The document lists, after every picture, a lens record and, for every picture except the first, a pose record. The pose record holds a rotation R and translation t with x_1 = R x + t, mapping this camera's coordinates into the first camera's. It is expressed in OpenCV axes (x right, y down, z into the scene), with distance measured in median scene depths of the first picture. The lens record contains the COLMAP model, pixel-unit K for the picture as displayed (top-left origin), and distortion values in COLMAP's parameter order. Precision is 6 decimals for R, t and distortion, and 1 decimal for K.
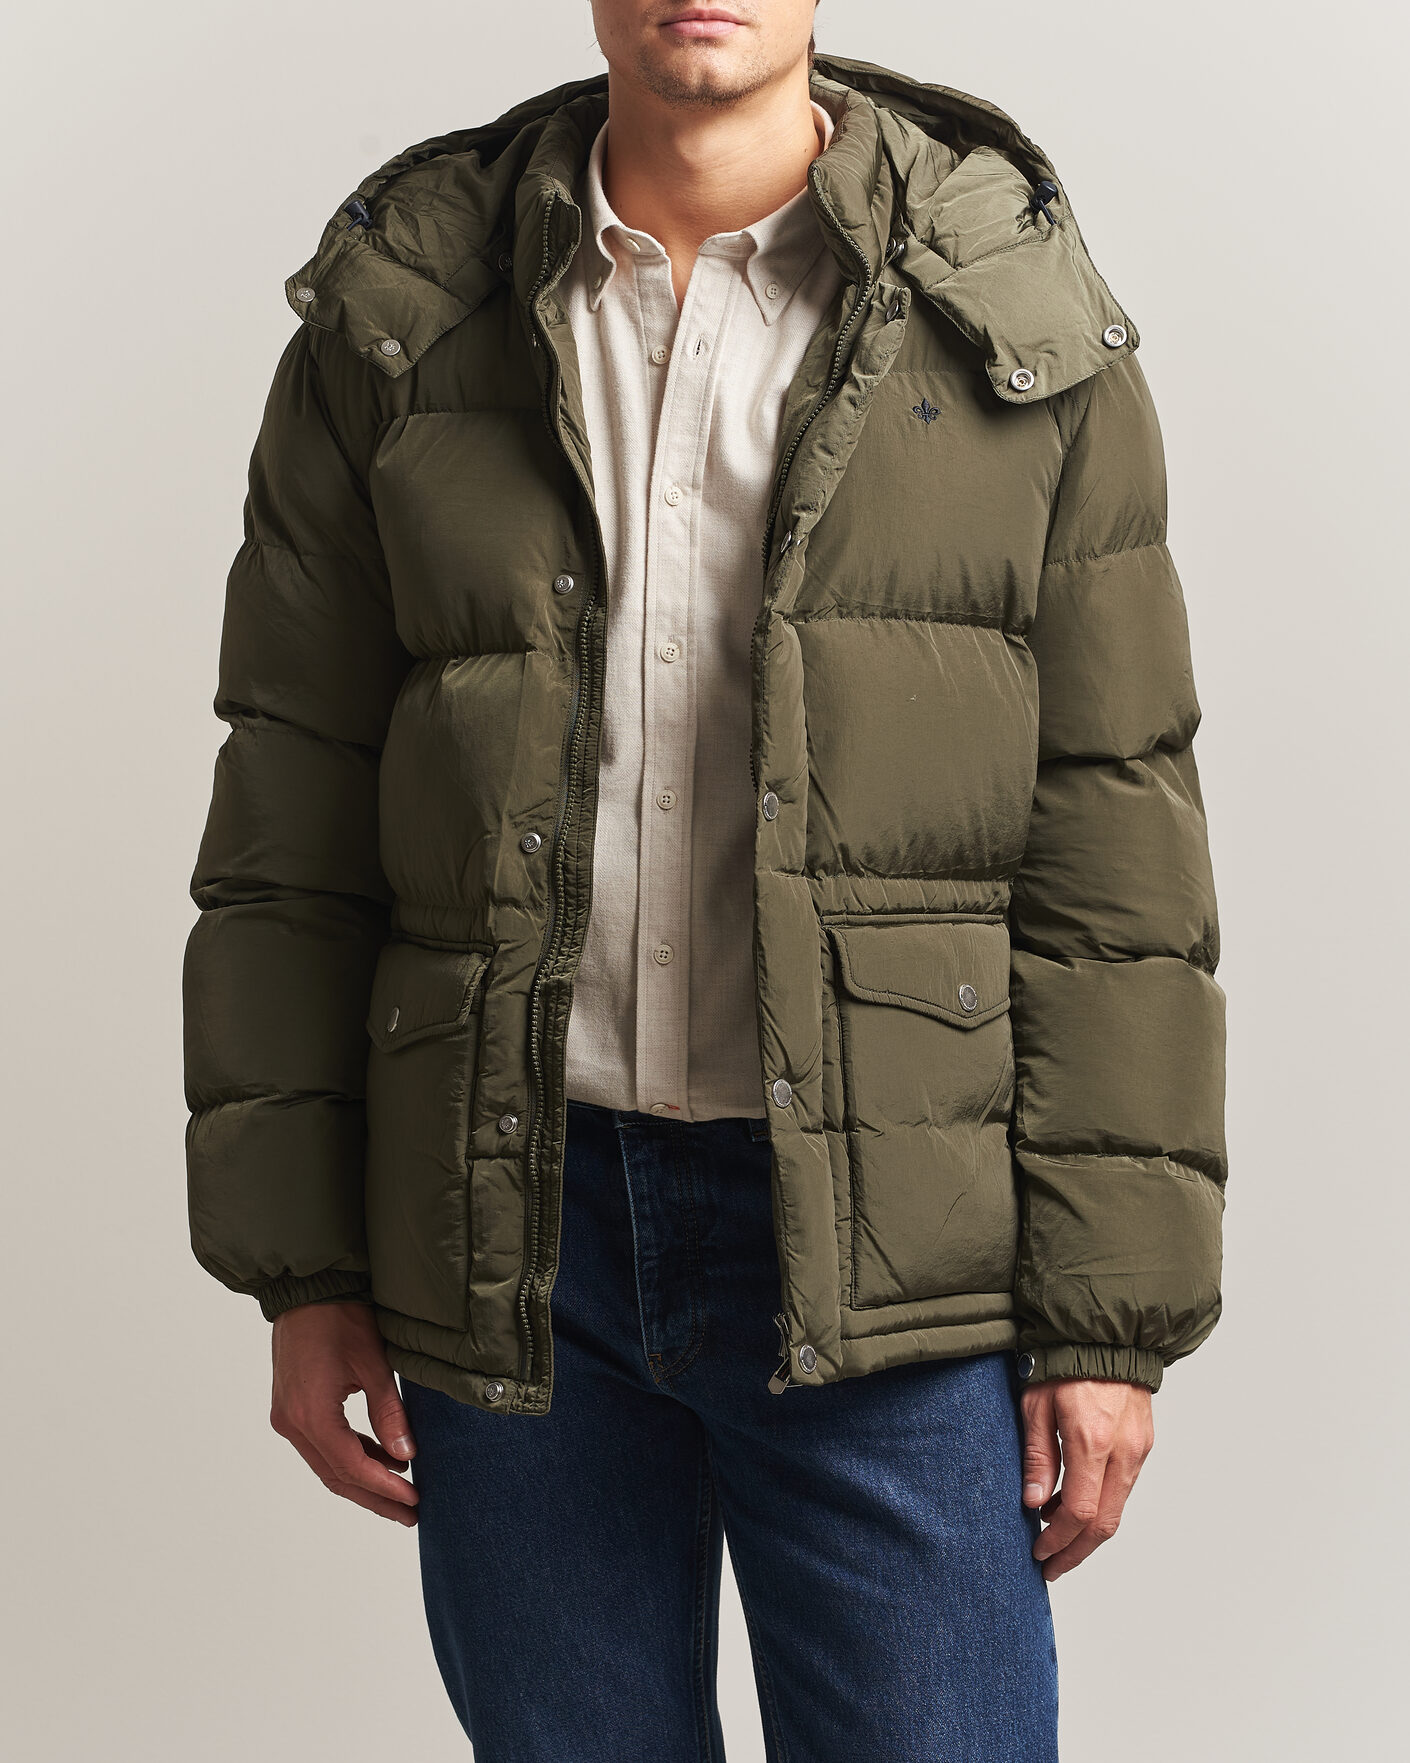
lens RADIAL K [[4787.3, 0, 708.9], [0, 4787.3, 881.1], [0, 0, 1]] dist [0.342620, 0.000000]
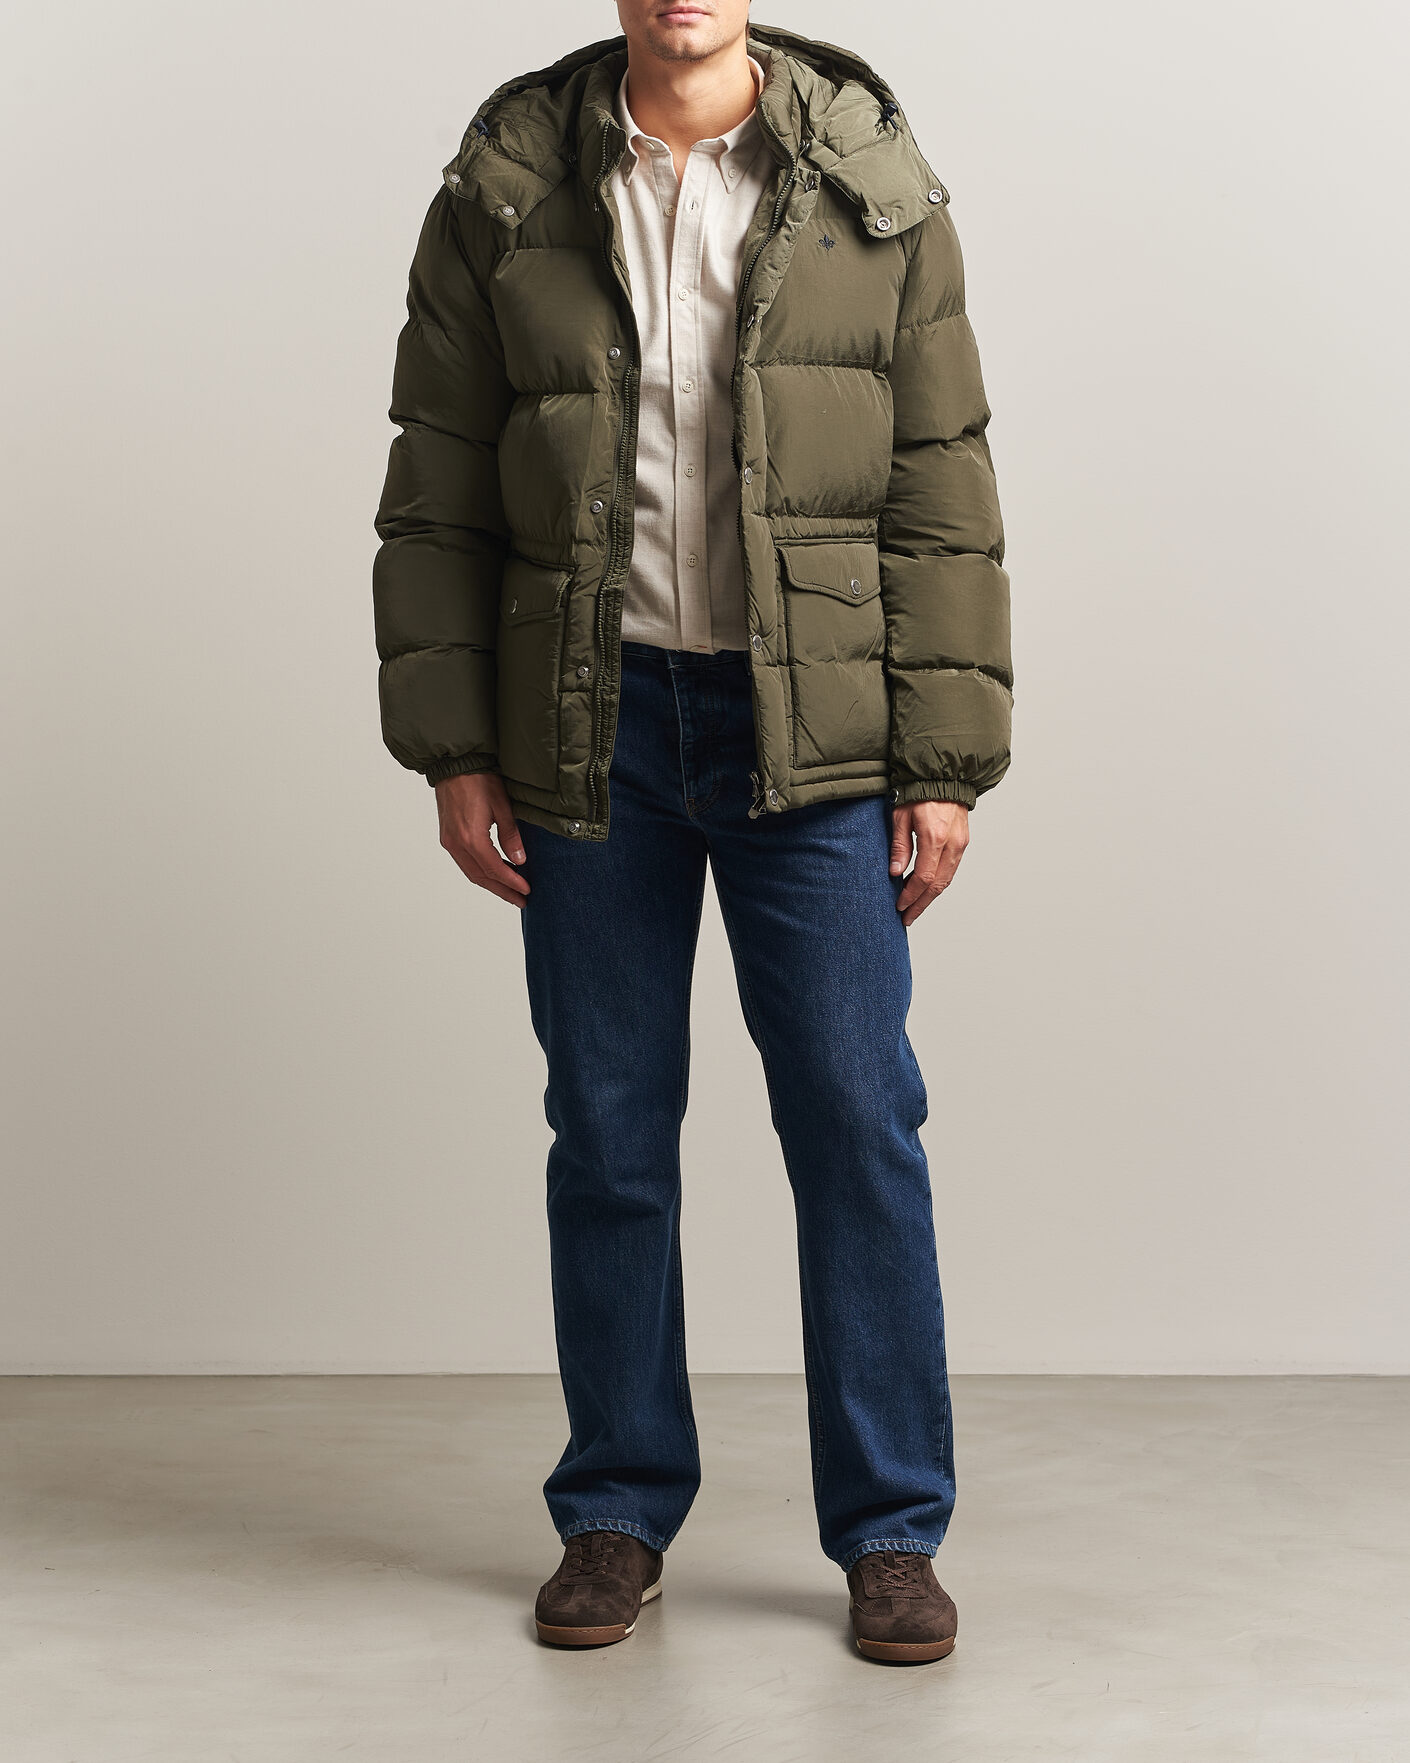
lens RADIAL K [[4787.3, 0, 700.7], [0, 4787.3, 880.8], [0, 0, 1]] dist [0.342620, 0.000000]
pose [[0.997360, -0.030811, 0.065756, -0.118011], [0.027359, 0.998232, 0.052771, 0.037481], [-0.067266, -0.050832, 0.996439, -0.711901]]
